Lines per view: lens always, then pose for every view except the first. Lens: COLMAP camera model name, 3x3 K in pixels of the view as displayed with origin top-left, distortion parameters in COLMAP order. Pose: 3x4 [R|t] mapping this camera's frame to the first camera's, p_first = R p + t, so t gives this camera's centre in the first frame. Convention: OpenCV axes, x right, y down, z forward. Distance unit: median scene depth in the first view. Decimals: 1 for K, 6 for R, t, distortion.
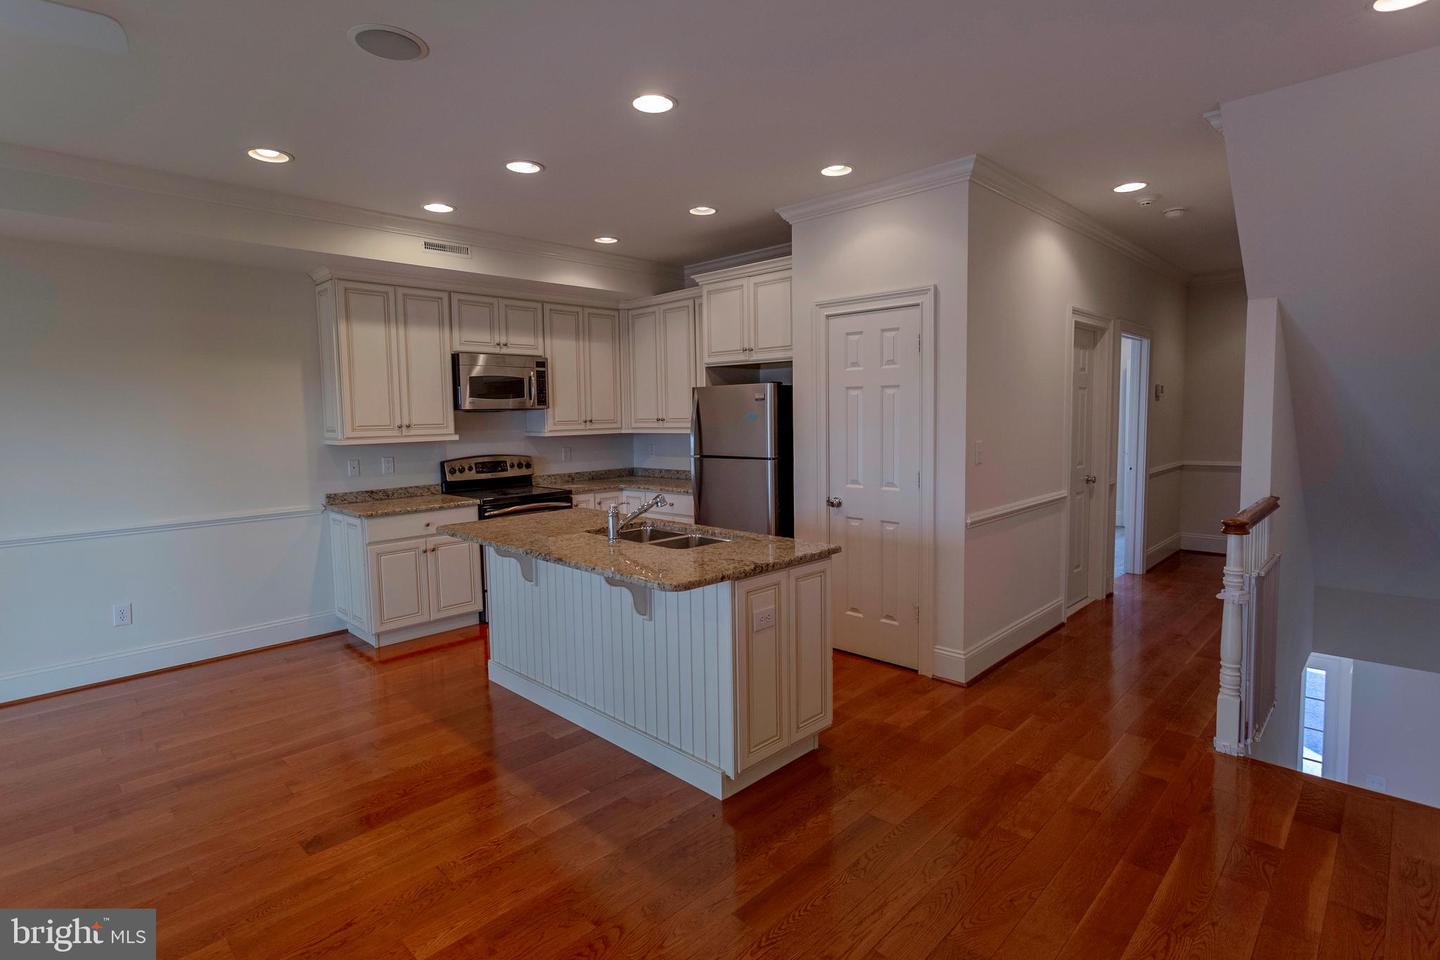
lens RADIAL K [[719.6, 0, 720.0], [0, 719.6, 480.0], [0, 0, 1]] dist [-0.000139, 0.000021]
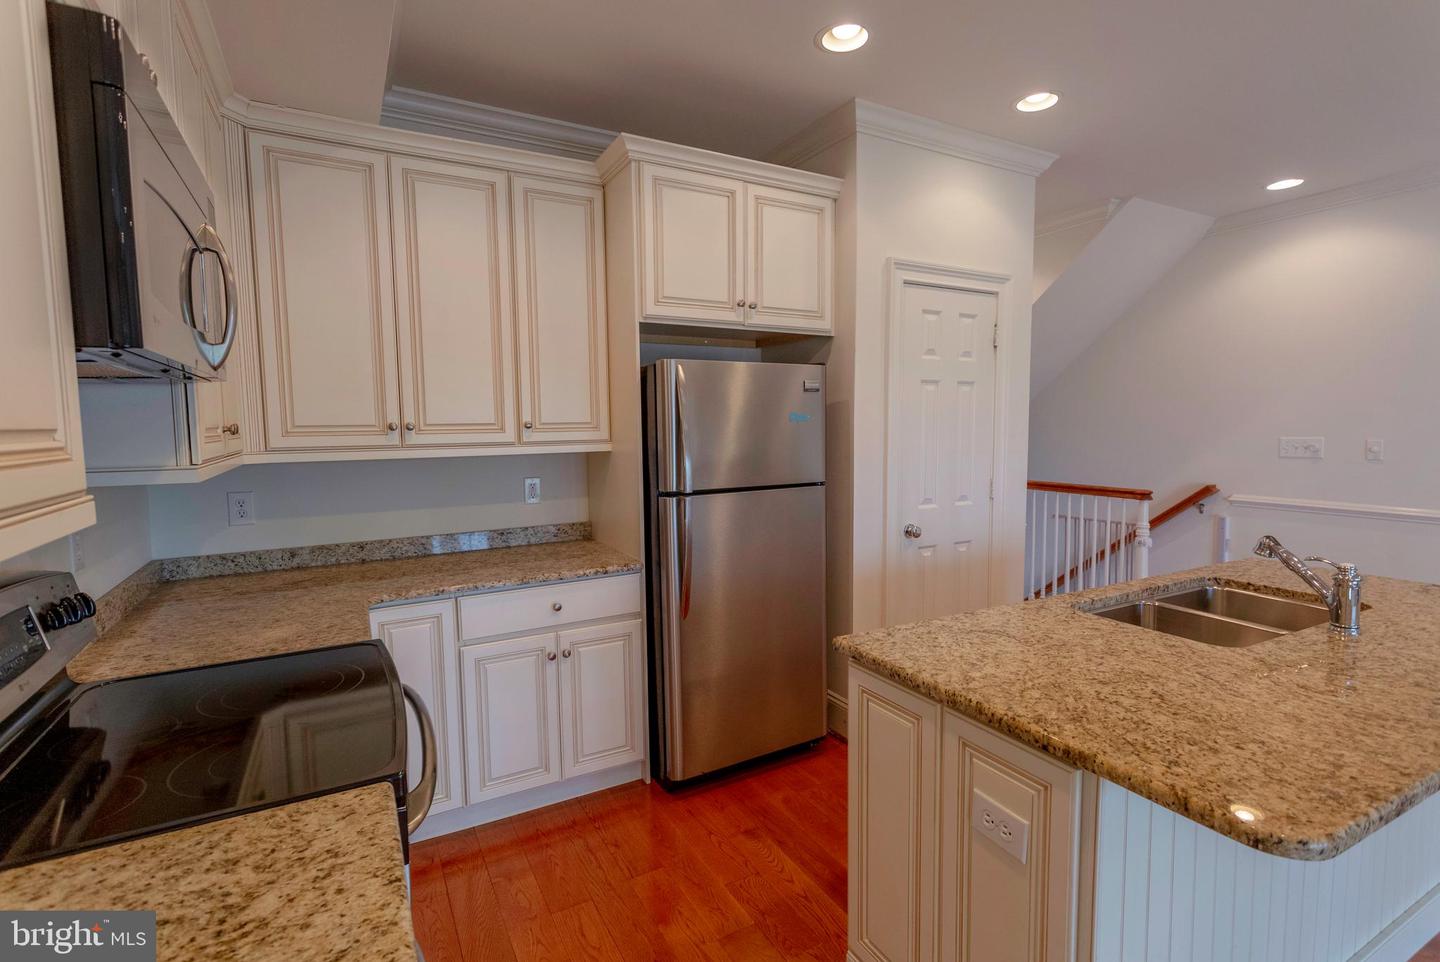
lens RADIAL K [[675.7, 0, 720.0], [0, 675.7, 481.0], [0, 0, 1]] dist [0.002458, 0.000255]
pose [[0.288696, -0.066097, 0.955136, -0.530943], [0.095452, 0.994631, 0.039979, -0.063964], [-0.952651, 0.079627, 0.293455, 0.906415]]
